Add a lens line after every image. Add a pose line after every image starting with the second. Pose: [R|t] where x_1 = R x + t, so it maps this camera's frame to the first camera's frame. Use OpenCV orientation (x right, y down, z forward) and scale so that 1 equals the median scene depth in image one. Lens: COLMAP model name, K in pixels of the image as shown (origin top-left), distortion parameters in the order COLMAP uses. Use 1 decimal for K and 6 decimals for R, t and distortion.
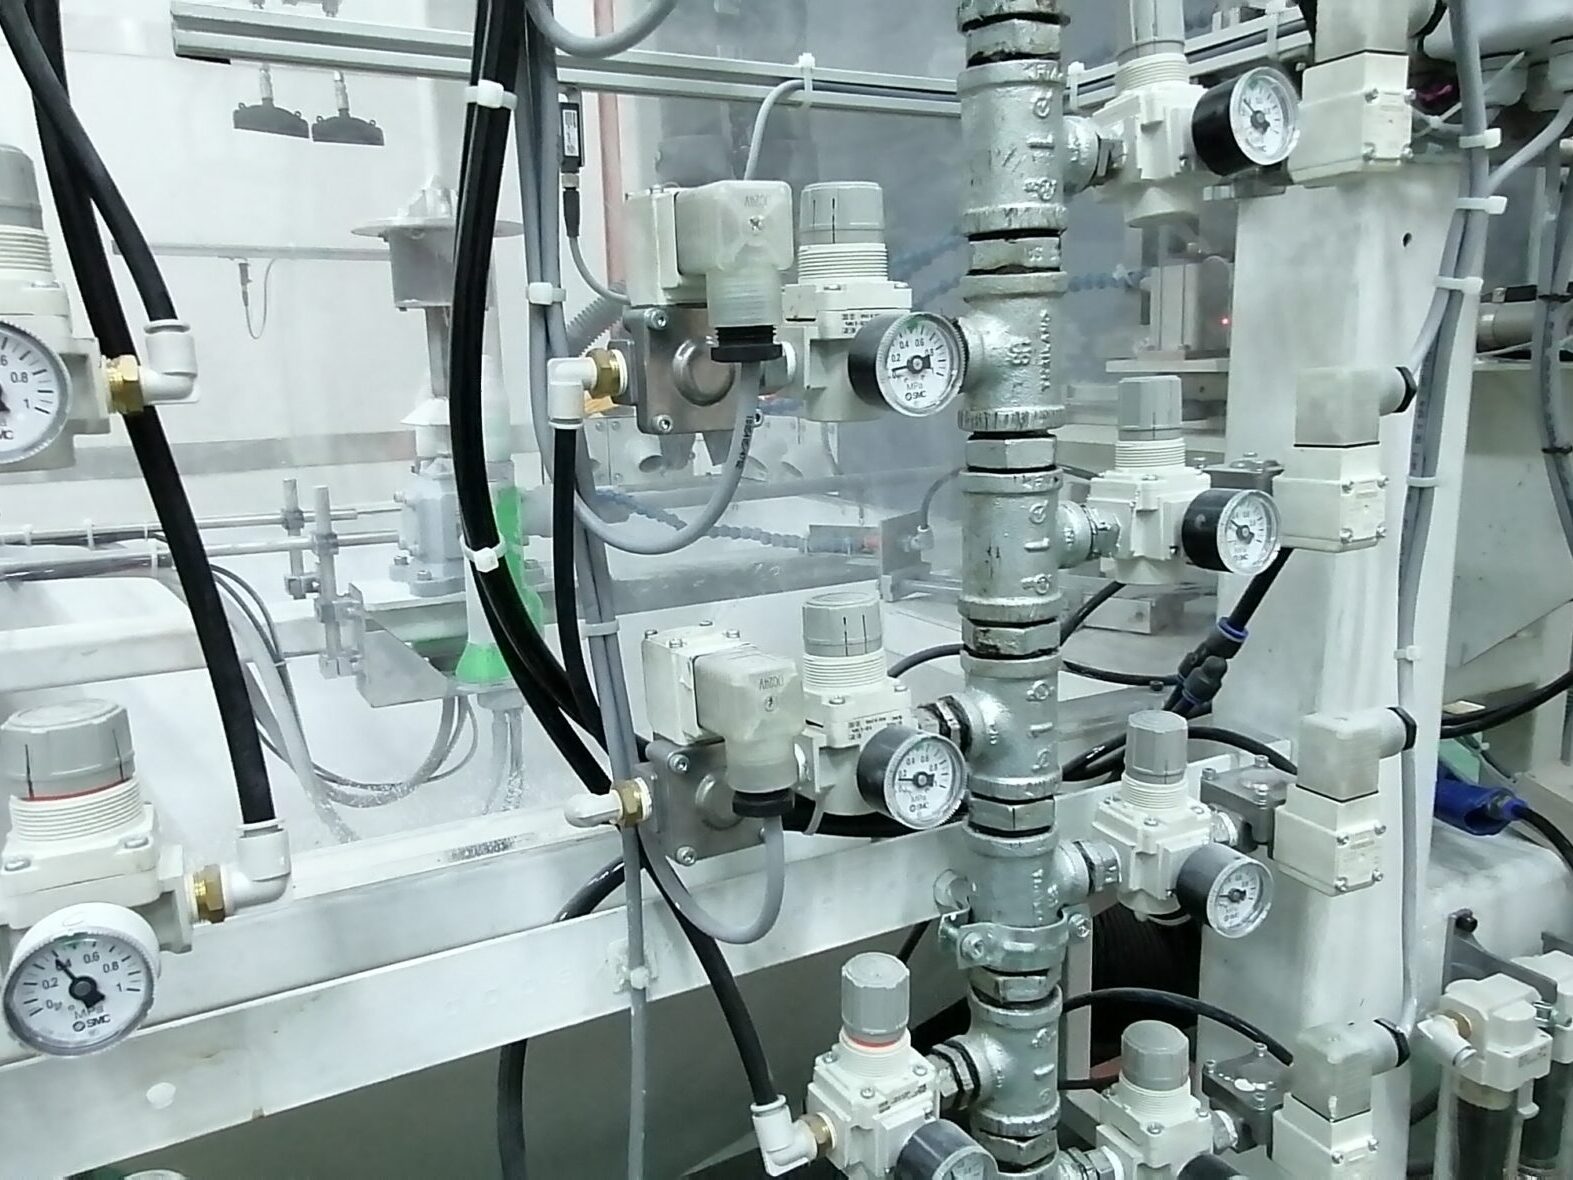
lens RADIAL K [[1271.9, 0, 776.5], [0, 1271.9, 597.6], [0, 0, 1]] dist [0.037404, -0.013294]
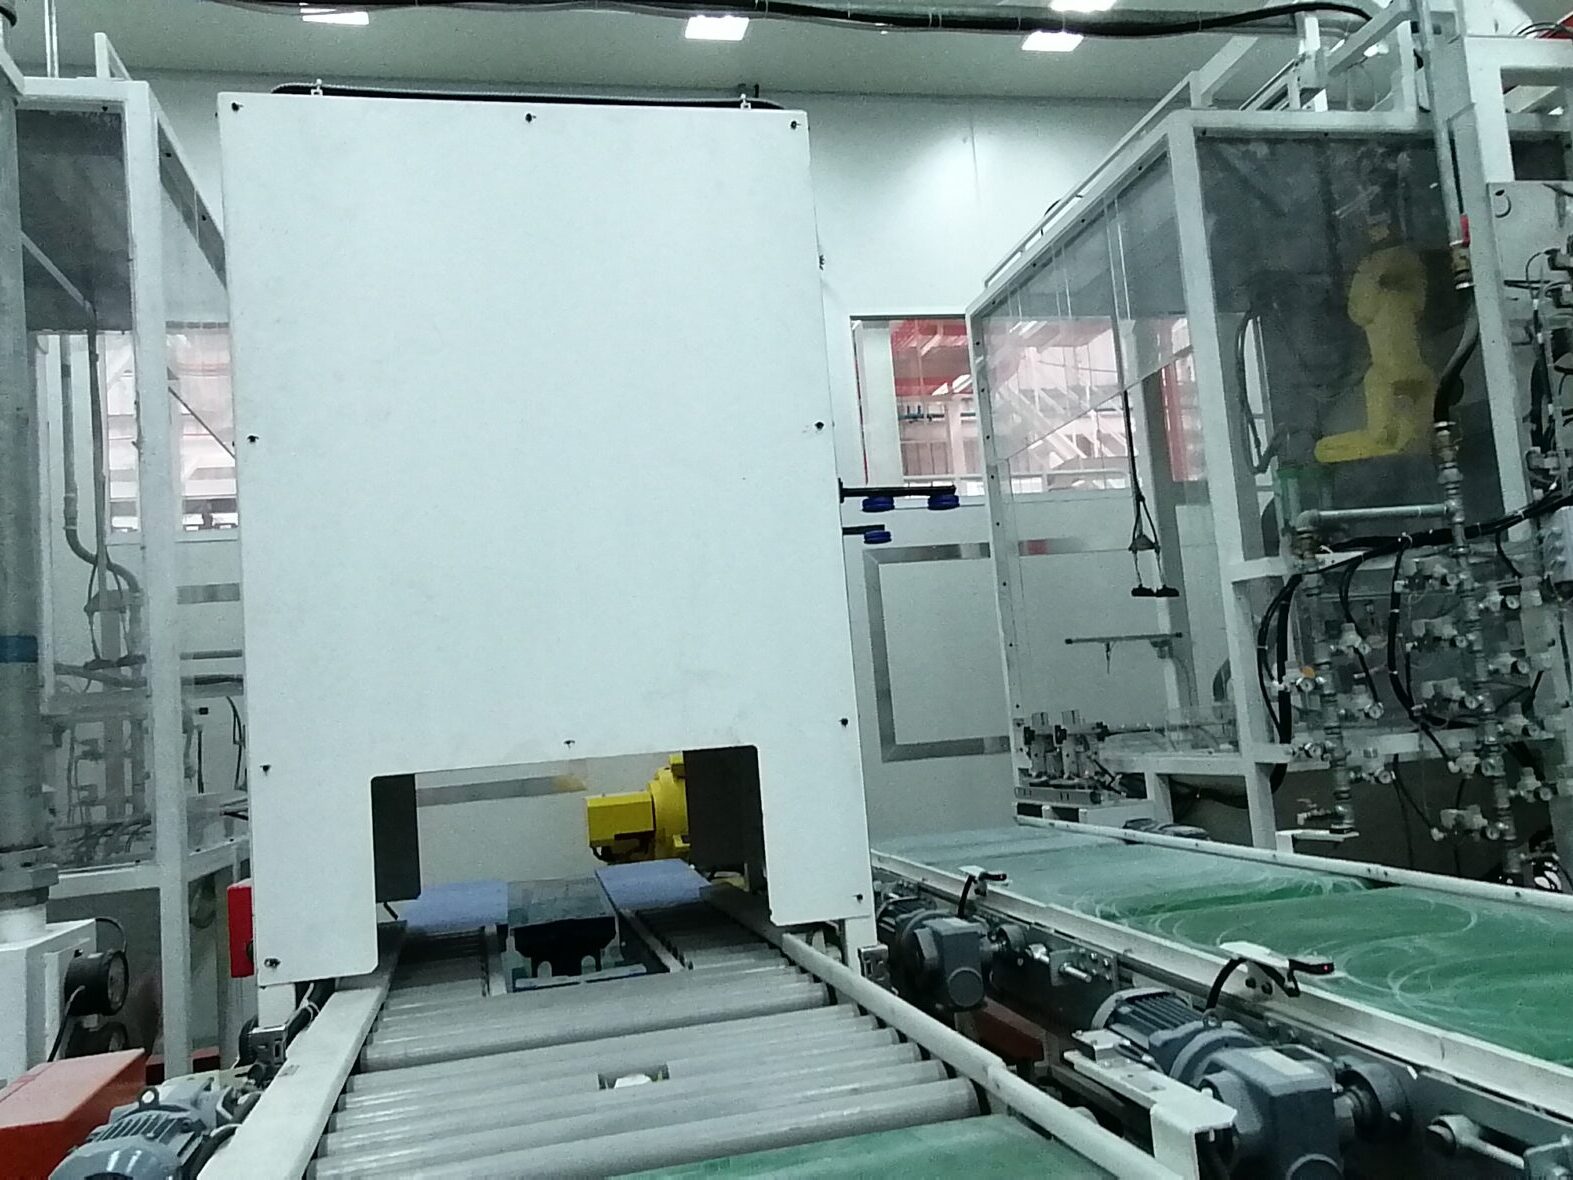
lens RADIAL K [[1260.4, 0, 773.7], [0, 1260.4, 598.6], [0, 0, 1]] dist [0.024791, 0.019140]
pose [[0.958675, -0.083340, -0.272023, -1.335003], [0.002942, 0.958986, -0.283439, 1.312492], [0.284488, 0.270925, 0.919601, -5.513316]]
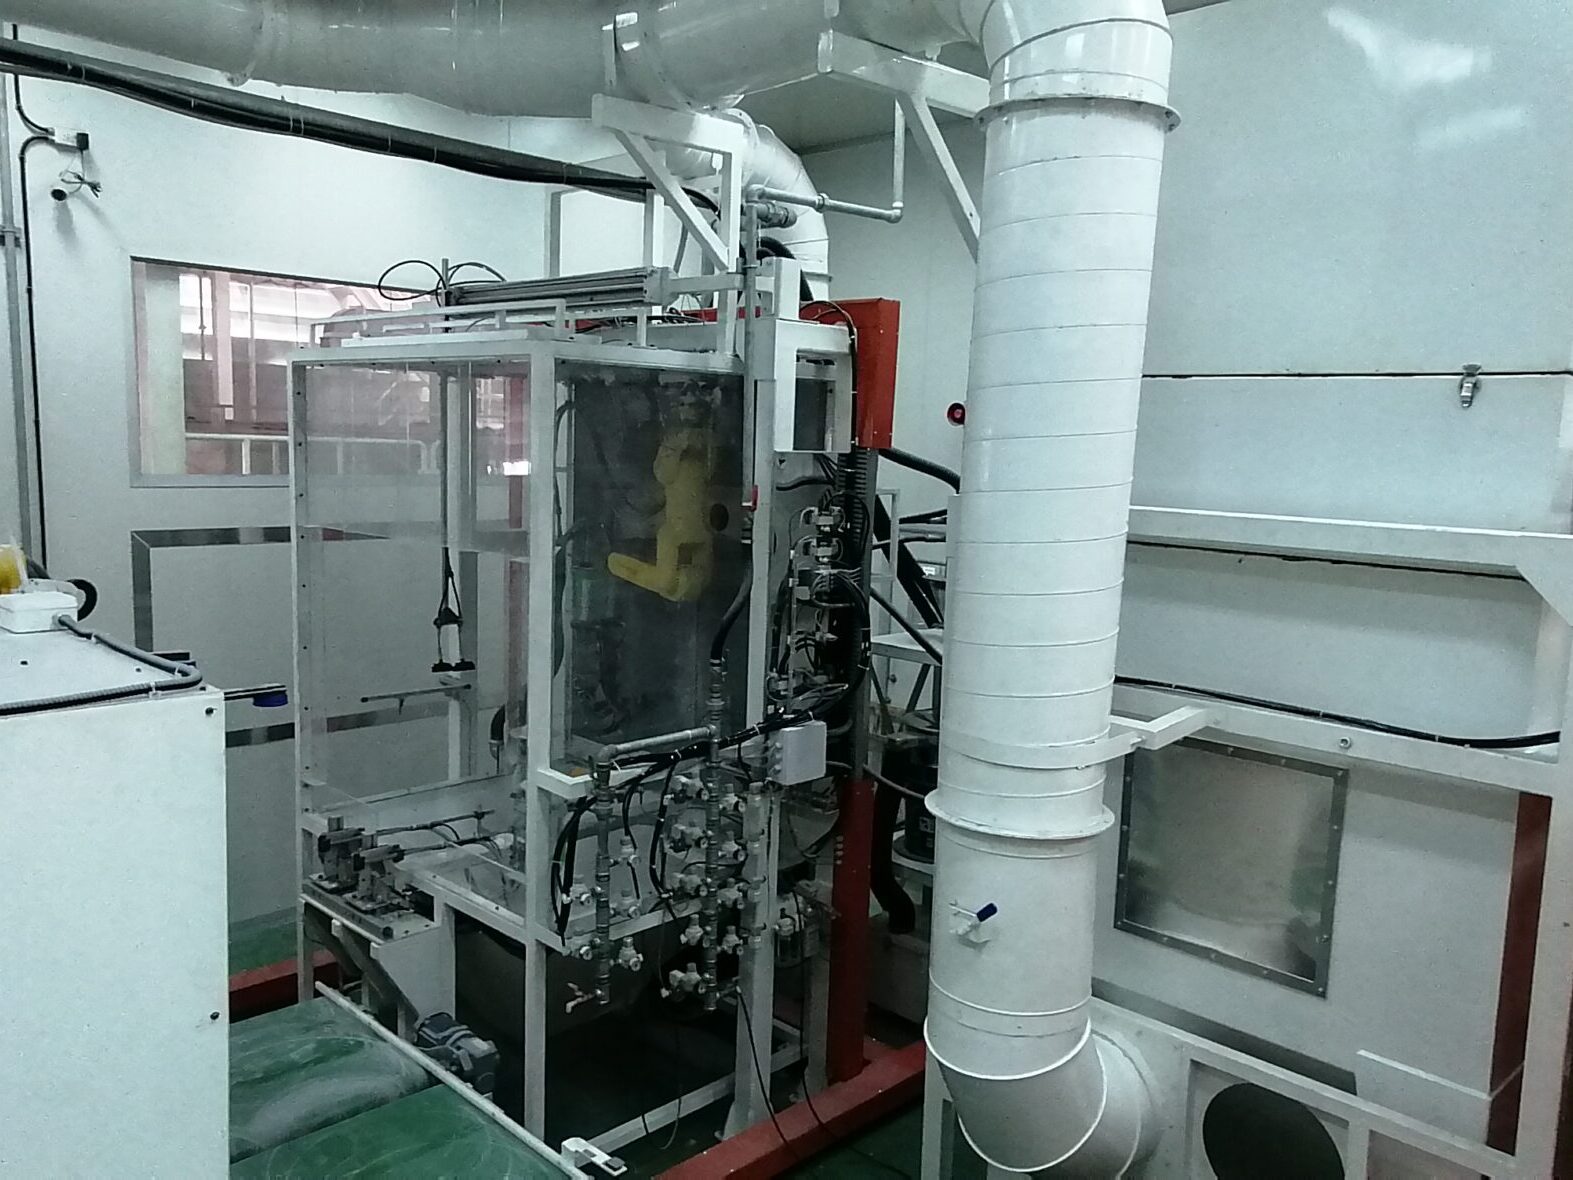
lens RADIAL K [[1260.4, 0, 773.7], [0, 1260.4, 598.6], [0, 0, 1]] dist [0.024791, 0.019140]
pose [[0.953898, 0.017379, 0.299627, -1.722523], [0.003417, 0.997629, -0.068743, -1.053751], [-0.300111, 0.066598, 0.951577, -6.287101]]
